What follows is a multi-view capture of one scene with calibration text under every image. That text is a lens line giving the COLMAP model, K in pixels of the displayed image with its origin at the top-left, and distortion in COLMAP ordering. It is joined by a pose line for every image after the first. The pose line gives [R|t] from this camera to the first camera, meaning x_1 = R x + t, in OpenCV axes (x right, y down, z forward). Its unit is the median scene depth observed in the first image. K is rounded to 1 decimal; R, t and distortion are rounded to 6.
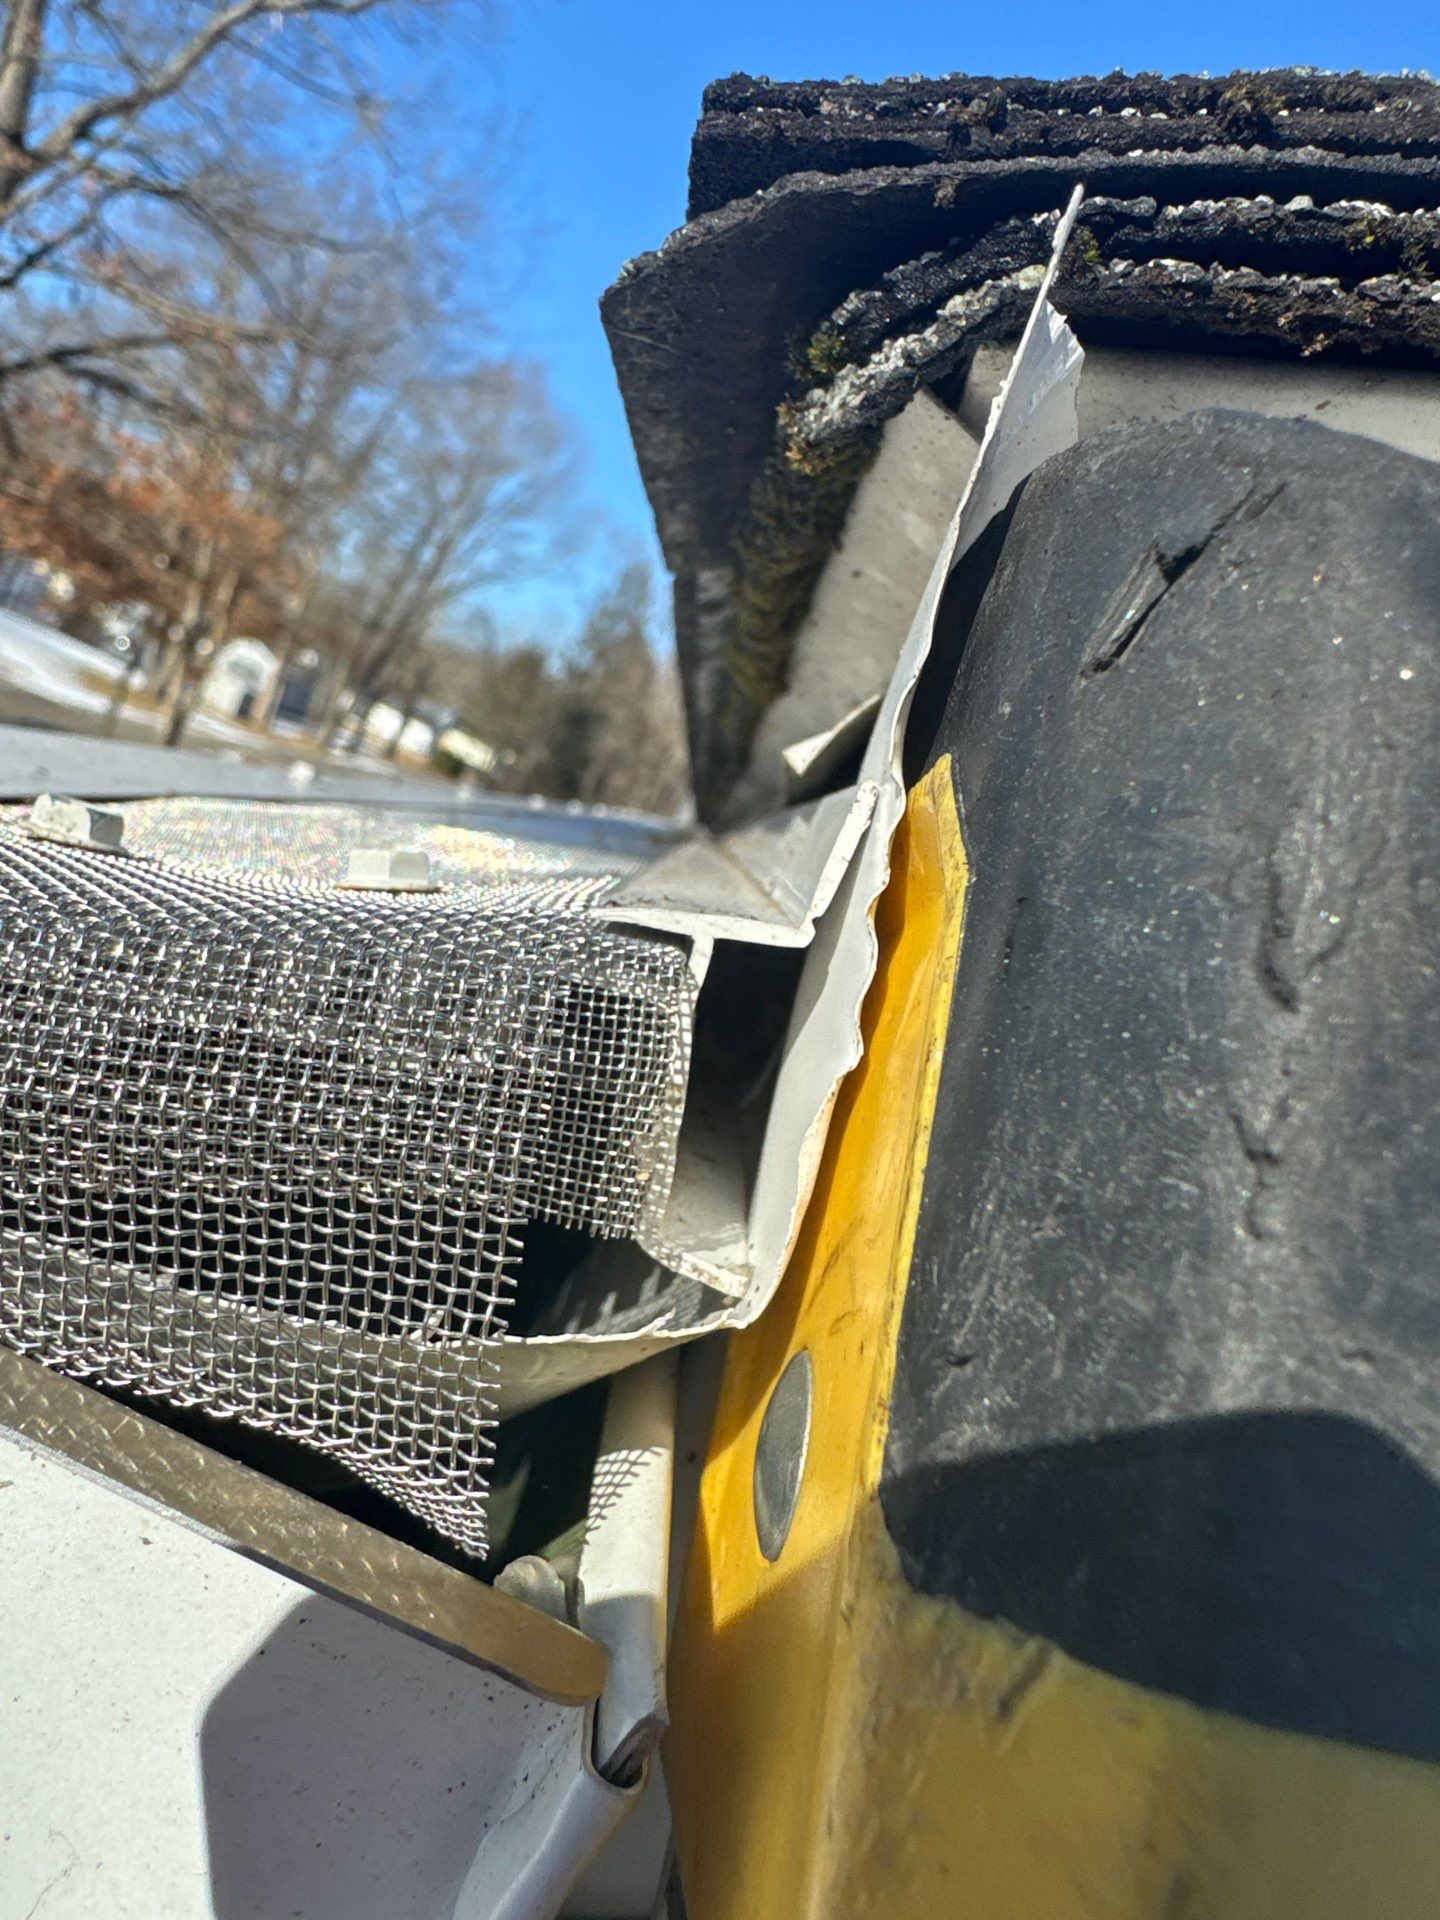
lens RADIAL K [[1370.4, 0, 711.1], [0, 1370.4, 956.9], [0, 0, 1]] dist [-0.005214, -0.002886]
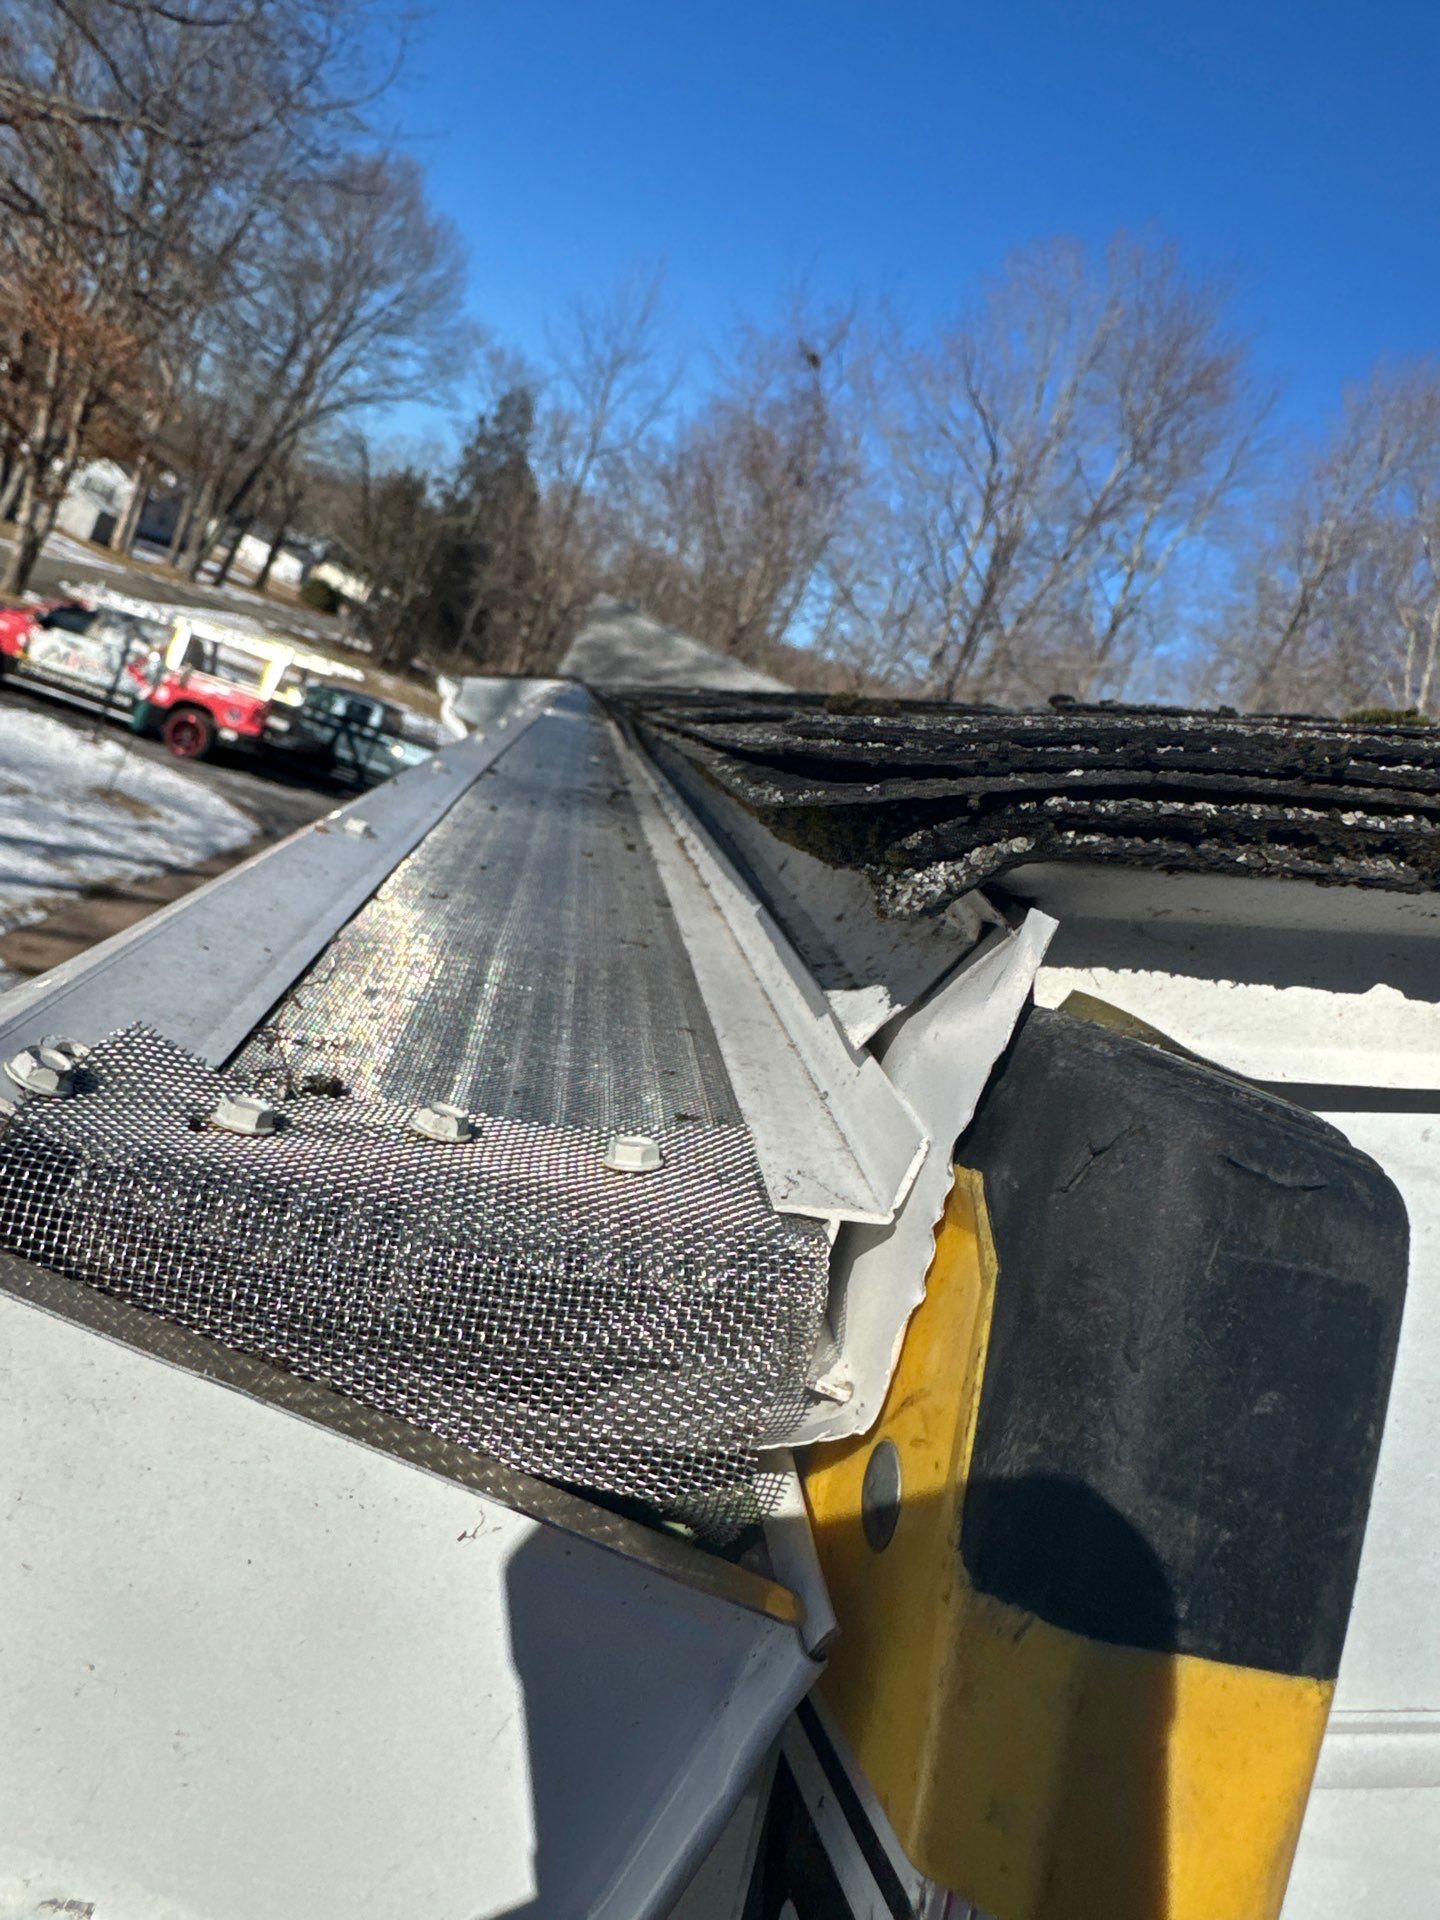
lens RADIAL K [[1374.7, 0, 711.2], [0, 1374.7, 950.1], [0, 0, 1]] dist [0.000312, -0.002594]
pose [[0.995869, 0.001062, 0.090794, -0.189677], [-0.011792, 0.992976, 0.117723, -0.331134], [-0.090031, -0.118307, 0.988887, -0.433886]]
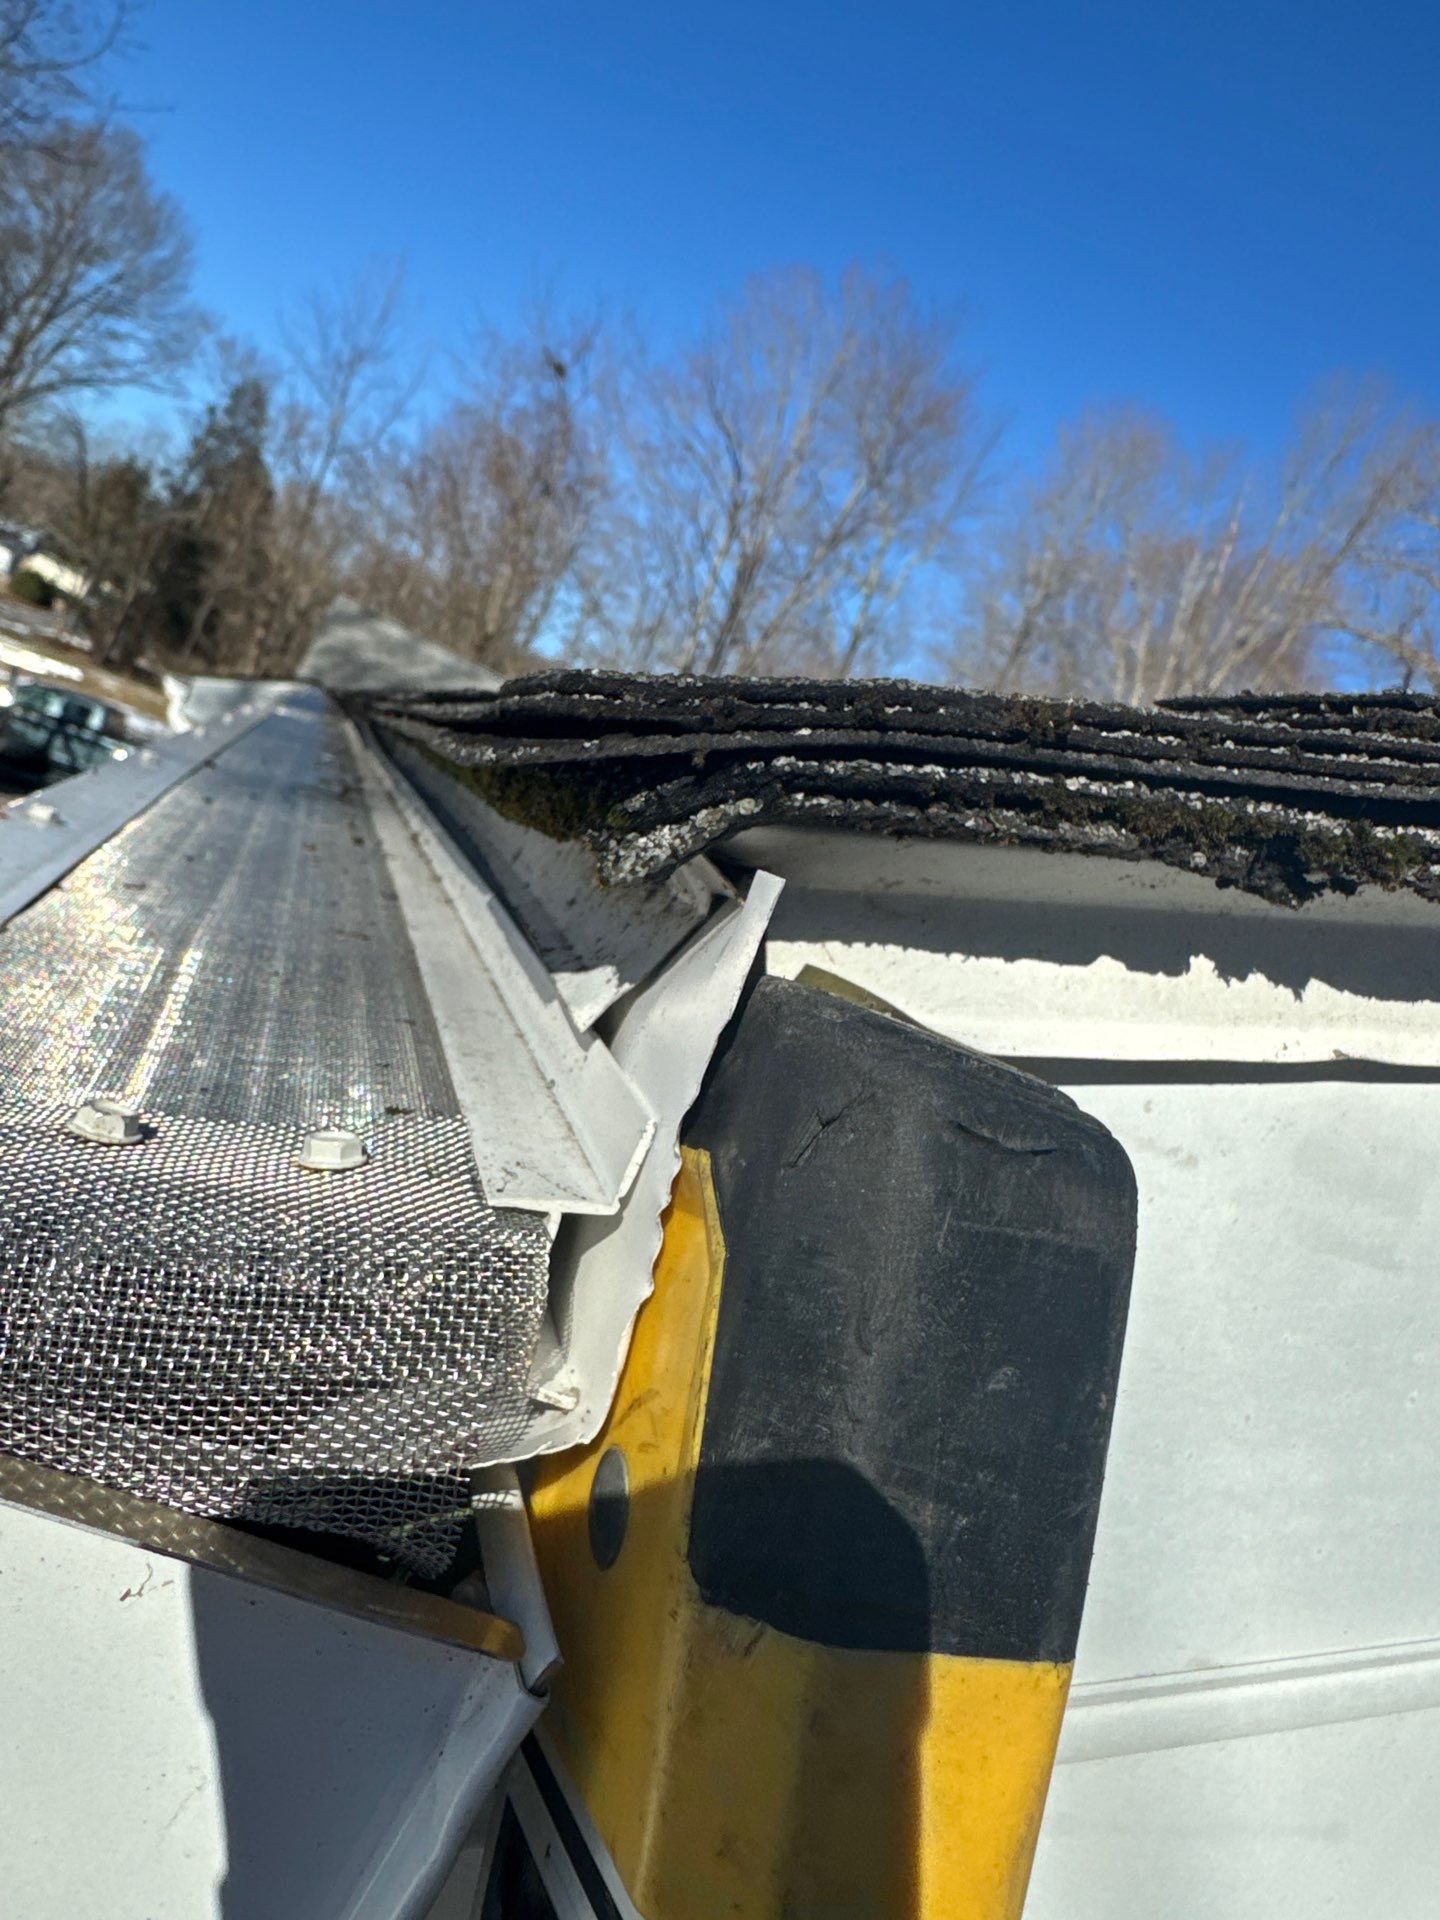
lens RADIAL K [[1374.7, 0, 711.2], [0, 1374.7, 950.1], [0, 0, 1]] dist [0.000312, -0.002594]
pose [[0.963842, -0.008000, 0.266356, -0.150816], [-0.020894, 0.994203, 0.105470, -0.291784], [-0.265655, -0.107222, 0.958087, -0.364610]]
